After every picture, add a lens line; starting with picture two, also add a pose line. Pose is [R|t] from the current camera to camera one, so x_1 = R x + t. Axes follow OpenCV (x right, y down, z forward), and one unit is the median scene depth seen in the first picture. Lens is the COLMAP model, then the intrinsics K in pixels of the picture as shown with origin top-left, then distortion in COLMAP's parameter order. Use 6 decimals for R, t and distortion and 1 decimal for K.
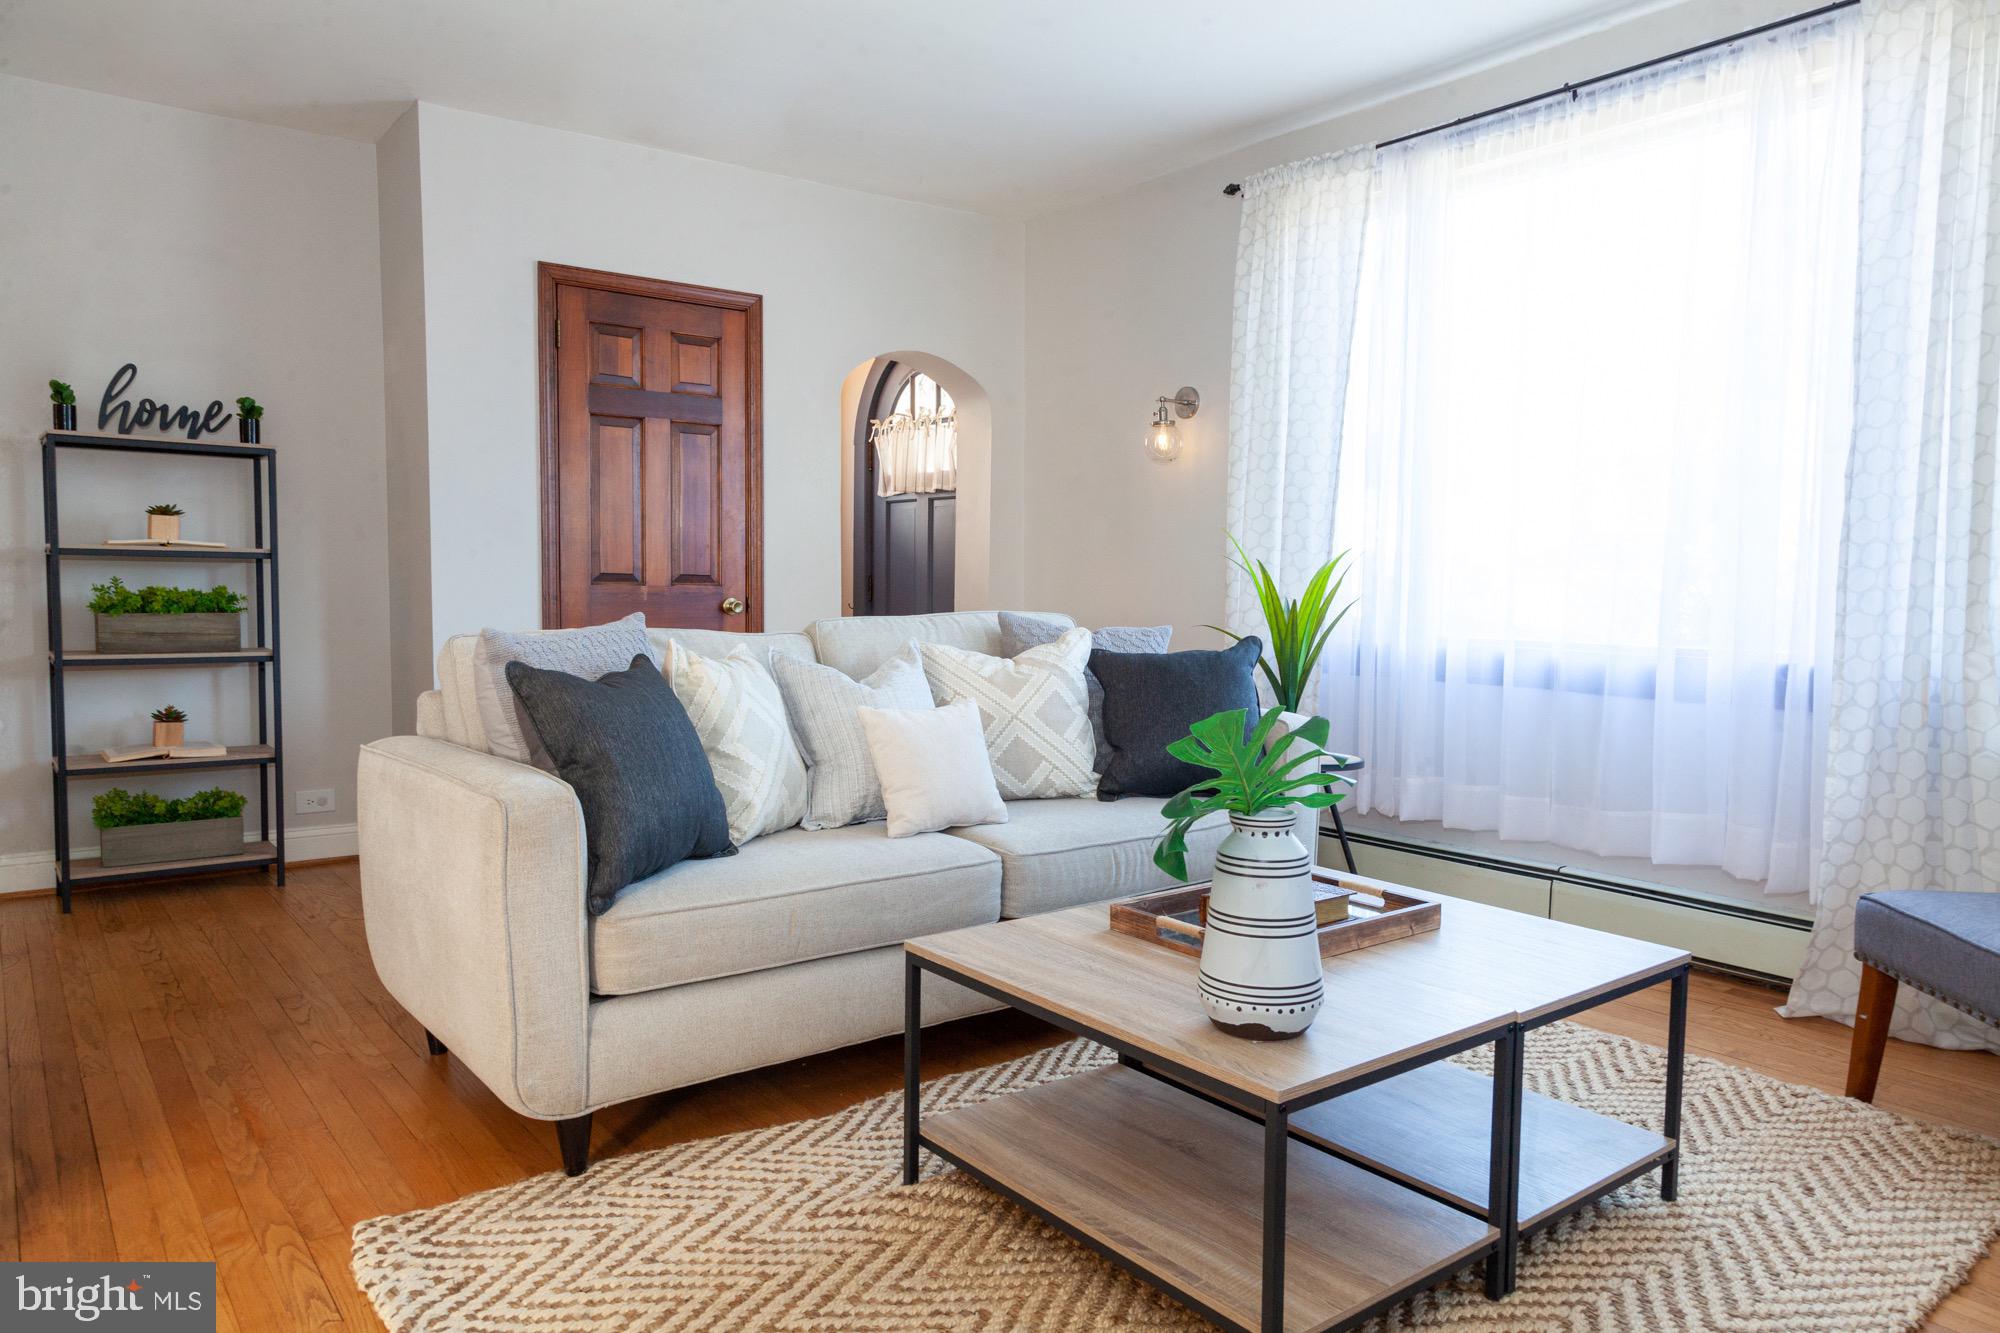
lens RADIAL K [[1346.1, 0, 1012.9], [0, 1346.1, 634.2], [0, 0, 1]] dist [0.050057, 0.000353]
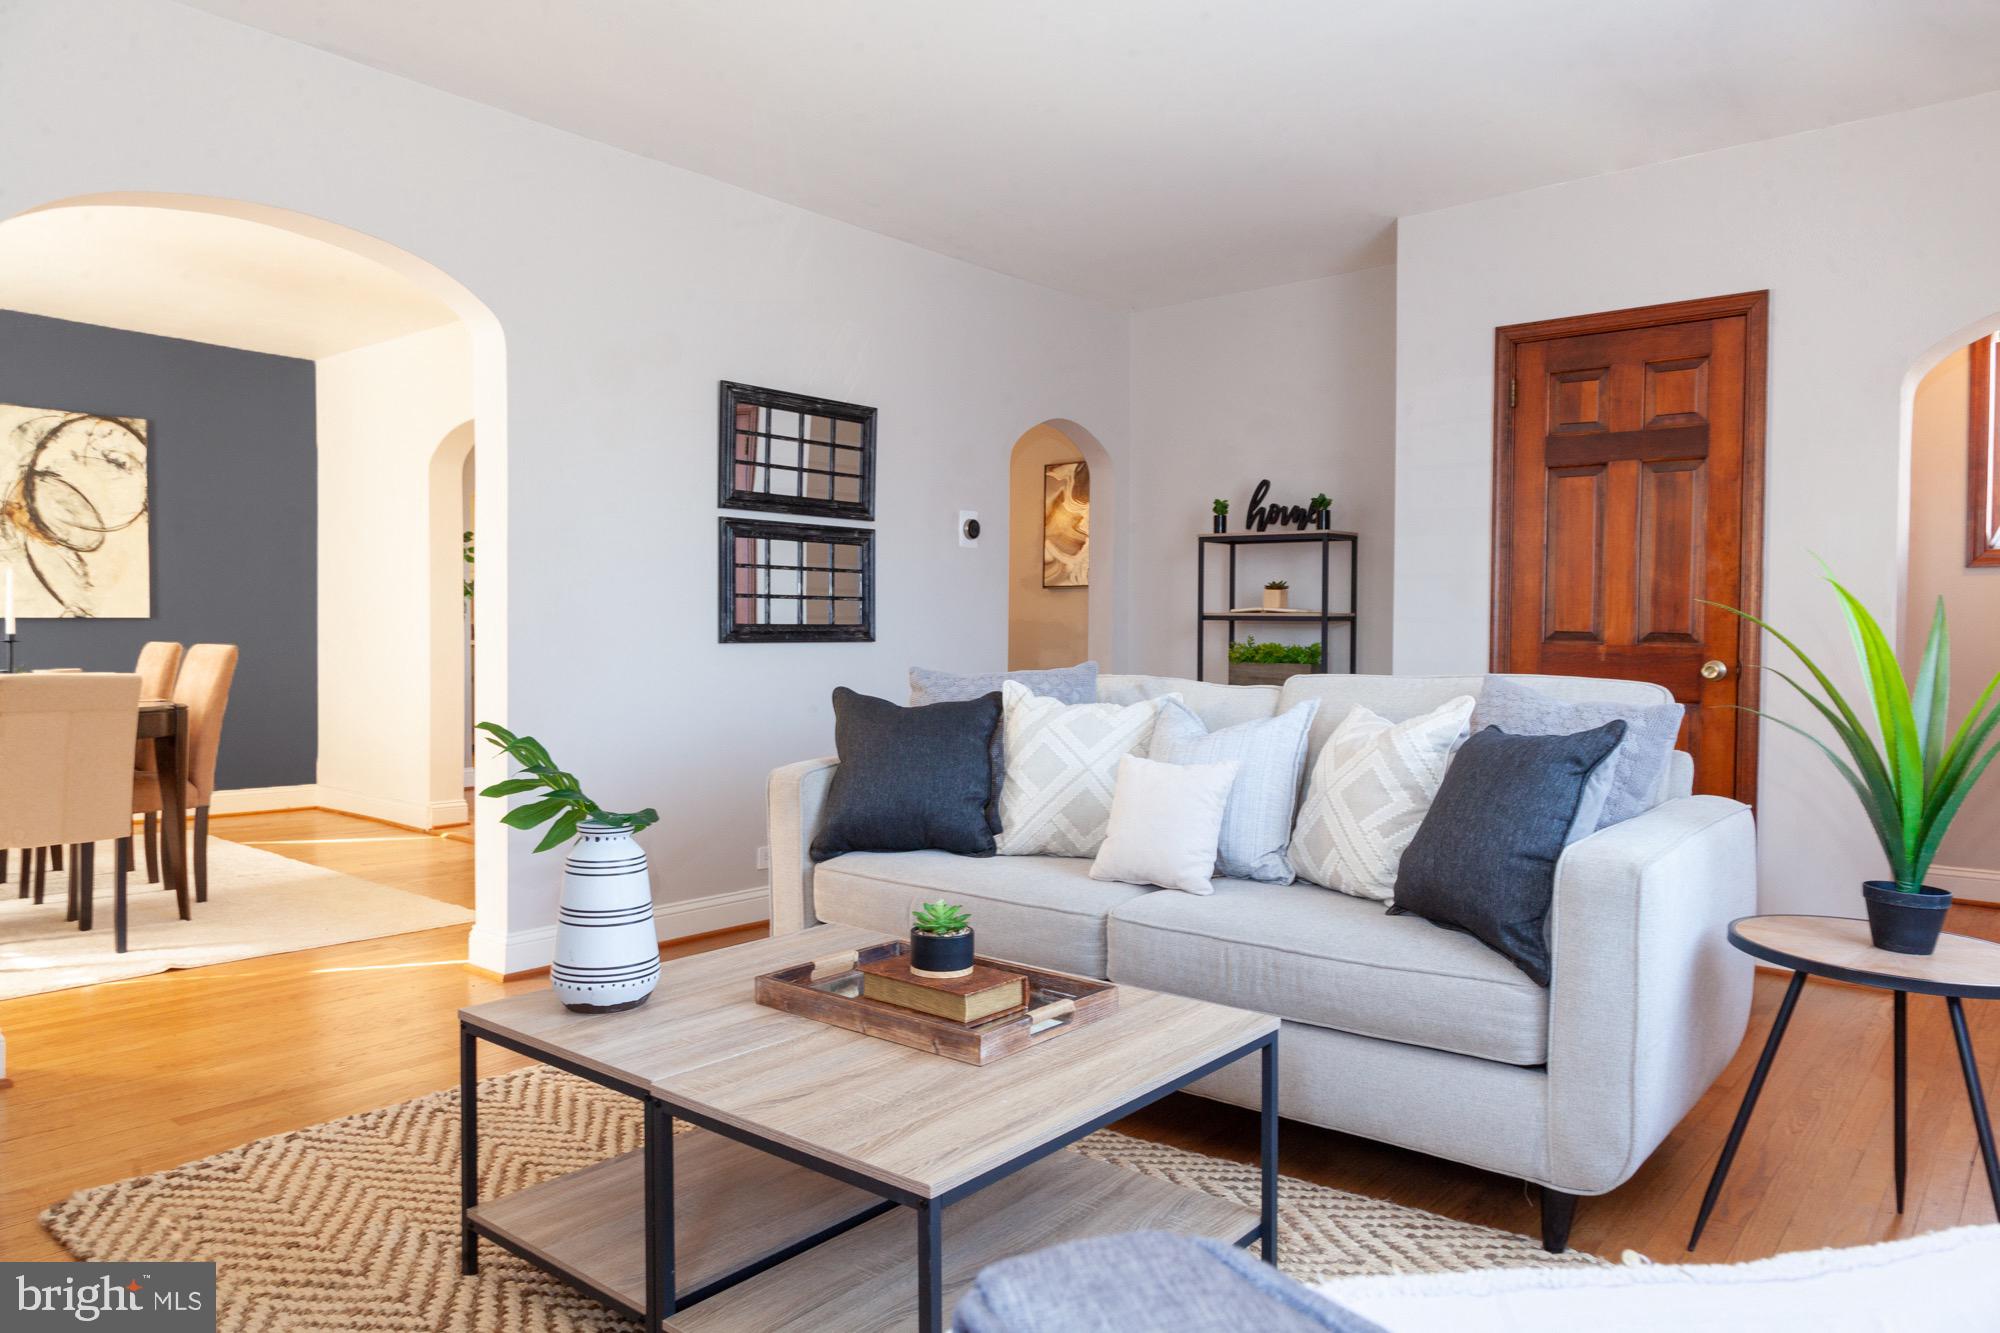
lens RADIAL K [[1324.0, 0, 1000.0], [0, 1324.0, 666.5], [0, 0, 1]] dist [-0.032997, 0.055188]
pose [[0.221132, 0.021374, -0.975010, 0.542851], [-0.048008, 0.998786, 0.011007, -0.011911], [0.974062, 0.044374, 0.221890, 0.426901]]
